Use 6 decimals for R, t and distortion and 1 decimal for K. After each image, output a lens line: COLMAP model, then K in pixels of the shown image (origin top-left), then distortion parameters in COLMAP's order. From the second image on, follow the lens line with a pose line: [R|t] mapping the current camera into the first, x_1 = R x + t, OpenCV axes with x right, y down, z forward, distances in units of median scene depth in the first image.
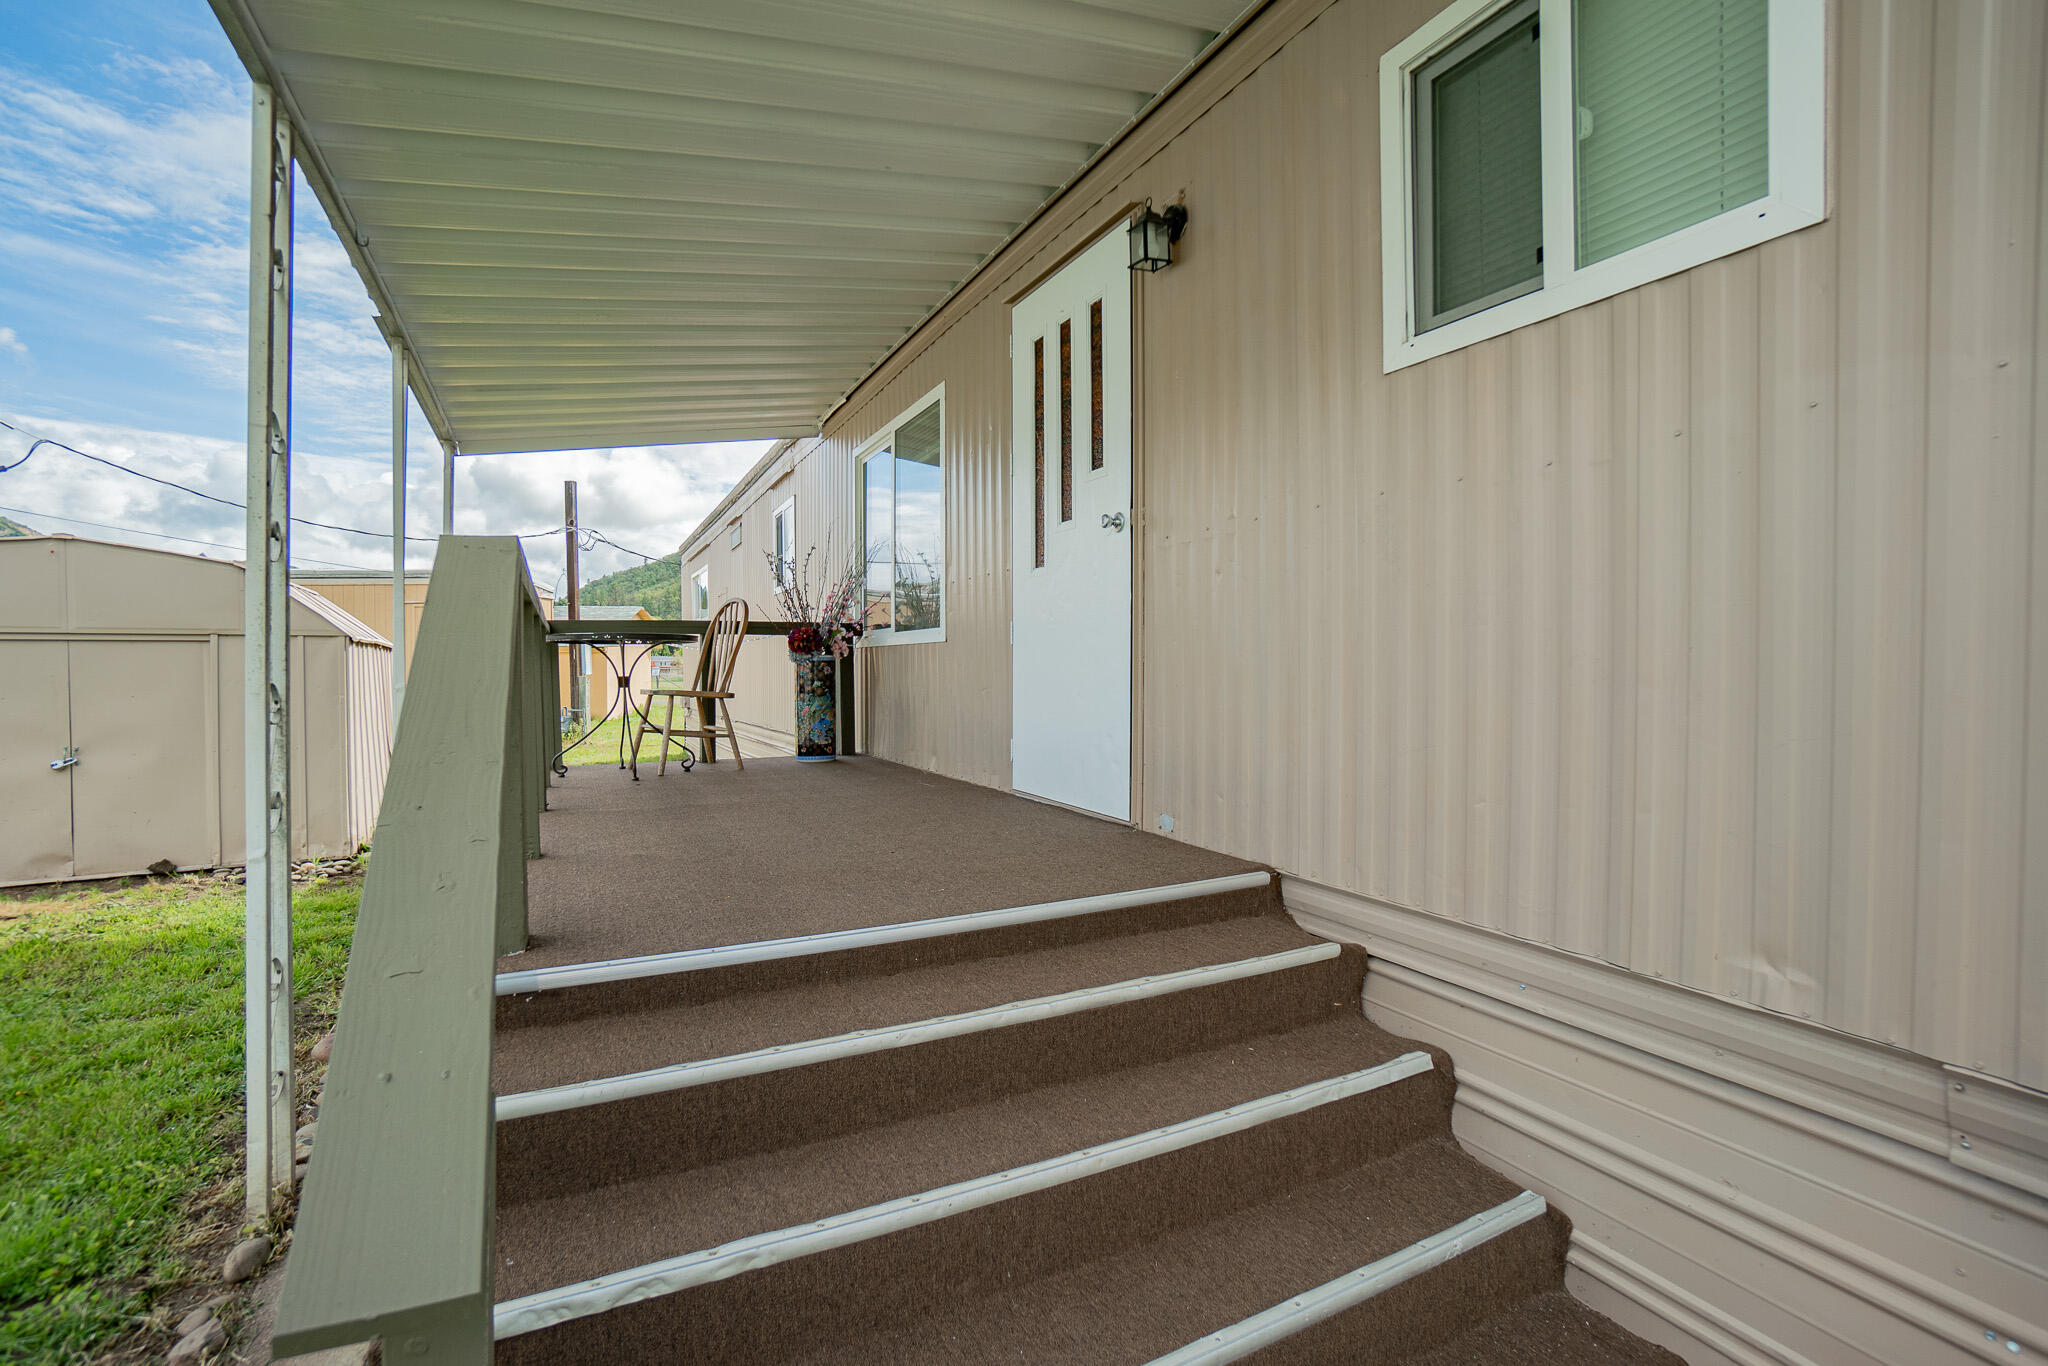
lens RADIAL K [[930.5, 0, 1019.5], [0, 930.5, 682.1], [0, 0, 1]] dist [0.003346, 0.001092]
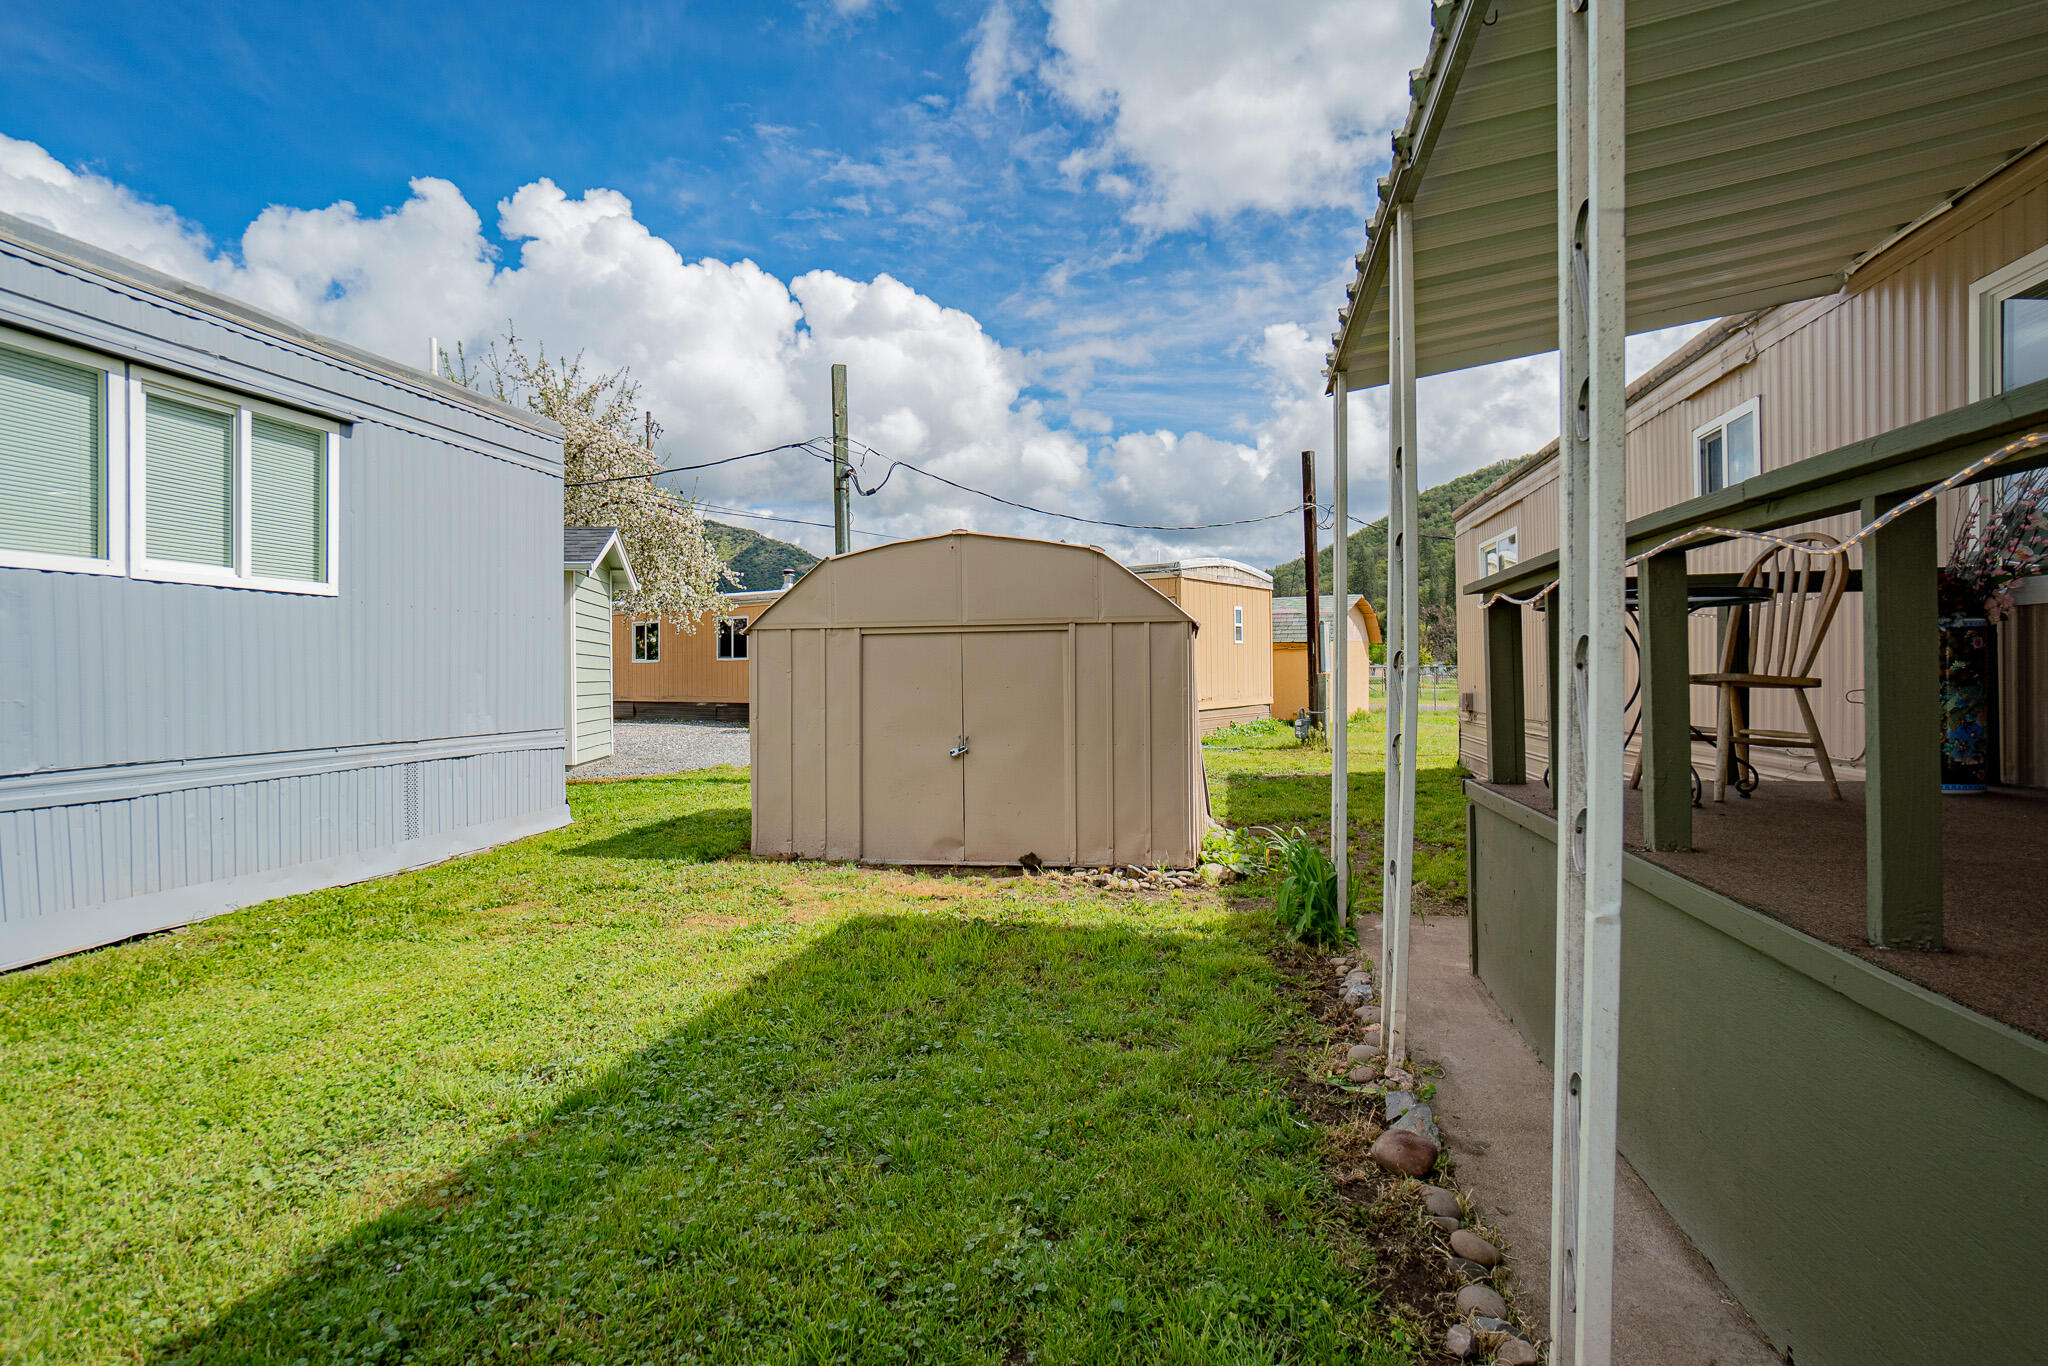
lens RADIAL K [[1069.3, 0, 1028.0], [0, 1069.3, 677.5], [0, 0, 1]] dist [-0.007187, -0.000649]
pose [[0.812942, -0.002065, -0.582340, -0.266153], [-0.003882, 0.999952, -0.008966, 0.015576], [0.582331, 0.009550, 0.812896, 0.078462]]
